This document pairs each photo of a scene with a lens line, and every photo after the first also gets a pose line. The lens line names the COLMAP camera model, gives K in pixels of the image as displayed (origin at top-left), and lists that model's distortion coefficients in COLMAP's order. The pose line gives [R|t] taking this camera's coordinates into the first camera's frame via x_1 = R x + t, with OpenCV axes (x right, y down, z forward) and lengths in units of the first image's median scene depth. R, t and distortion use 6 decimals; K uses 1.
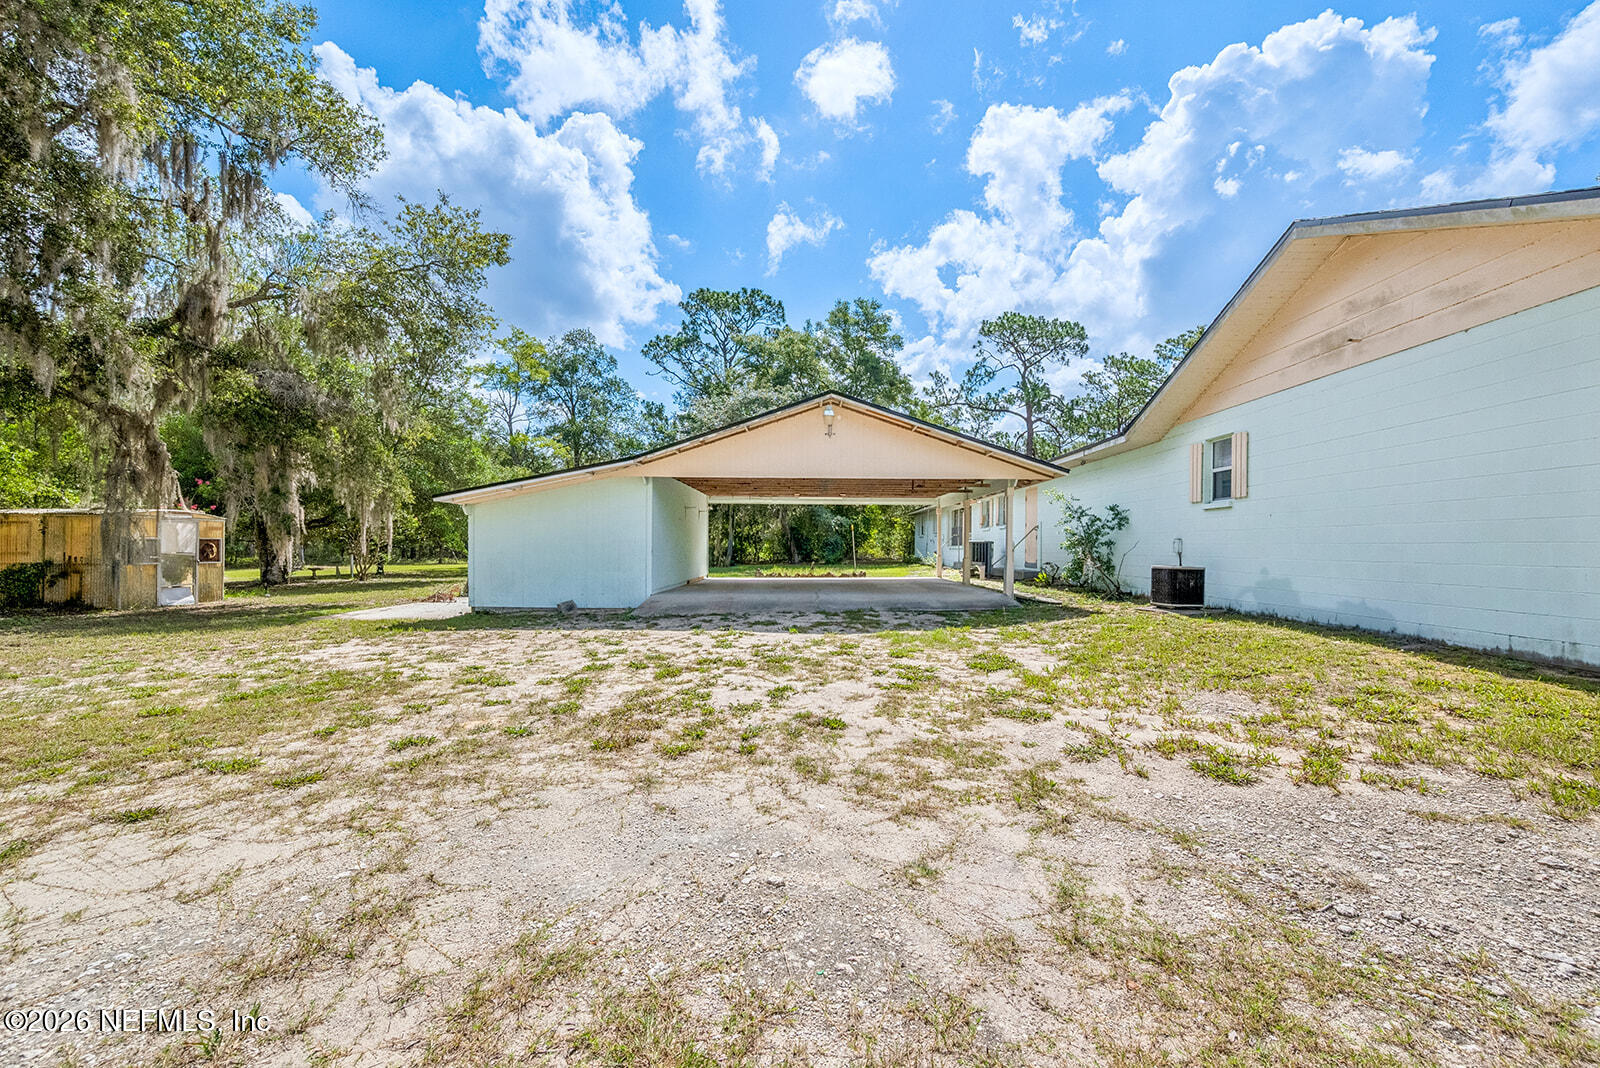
lens RADIAL K [[645.6, 0, 800.0], [0, 645.6, 534.0], [0, 0, 1]] dist [-0.002885, -0.000239]
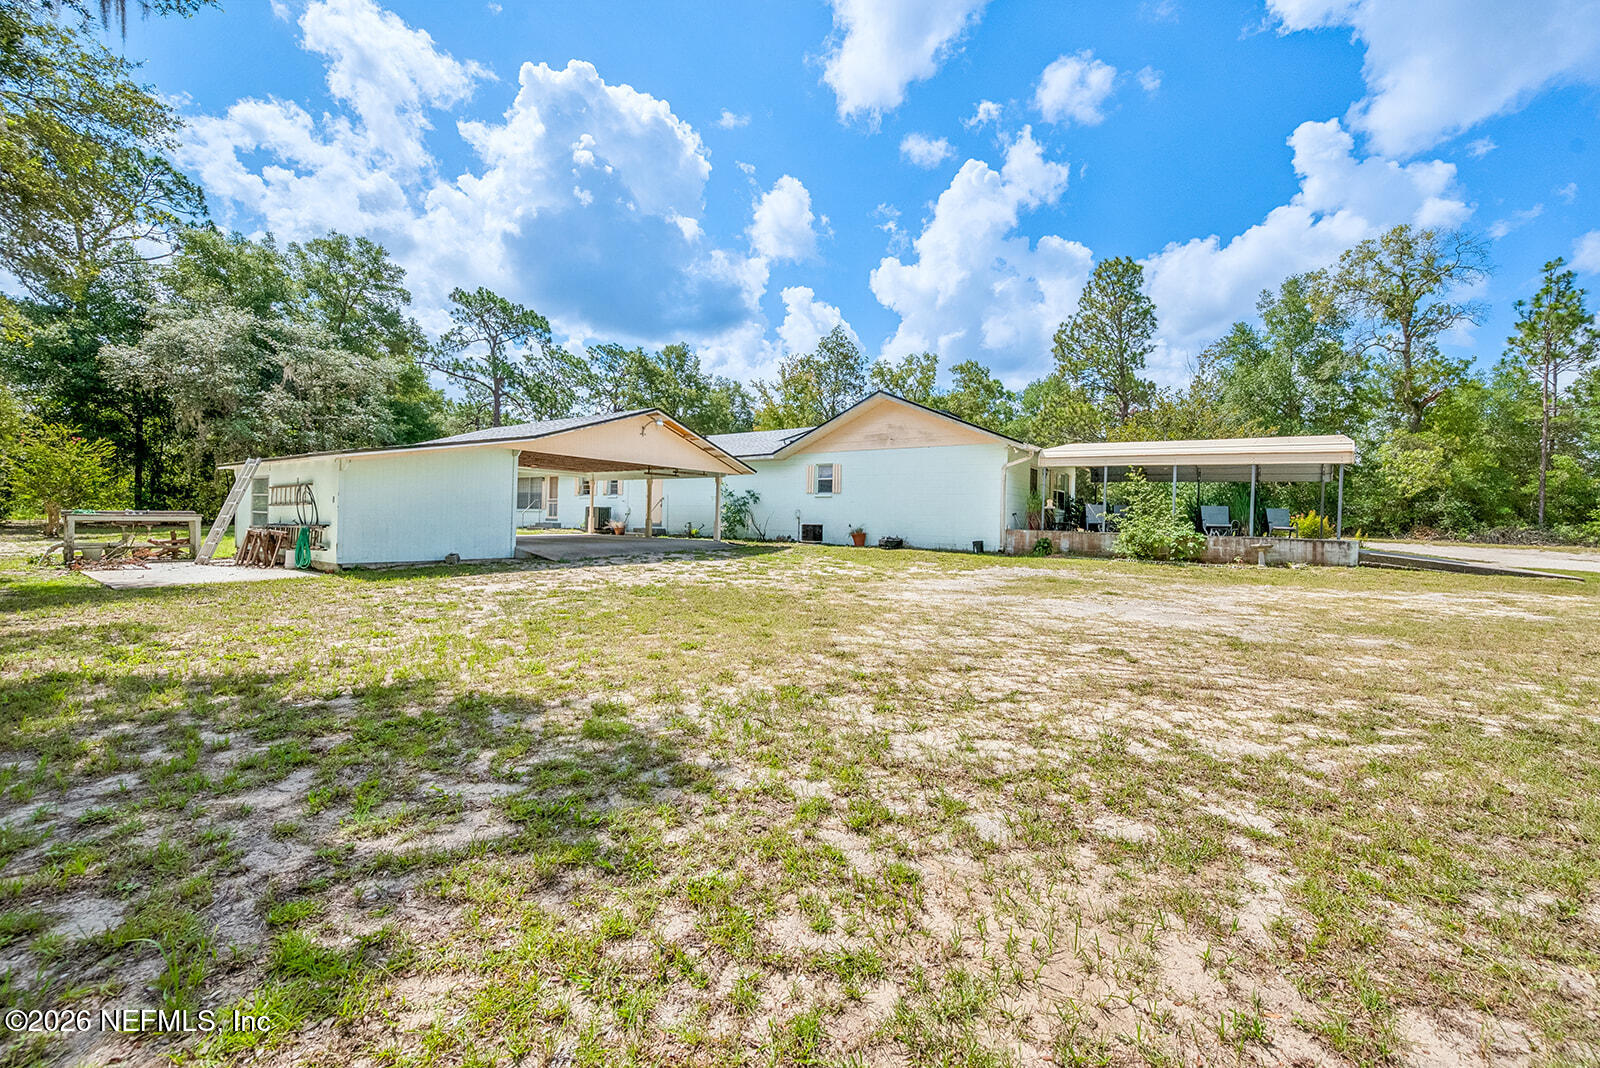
lens RADIAL K [[645.6, 0, 800.0], [0, 645.6, 534.0], [0, 0, 1]] dist [-0.002885, -0.000239]
pose [[0.583742, -0.013463, 0.811827, -0.222861], [-0.029193, 0.998868, 0.037557, 0.001268], [-0.811414, -0.045623, 0.582689, -0.041781]]
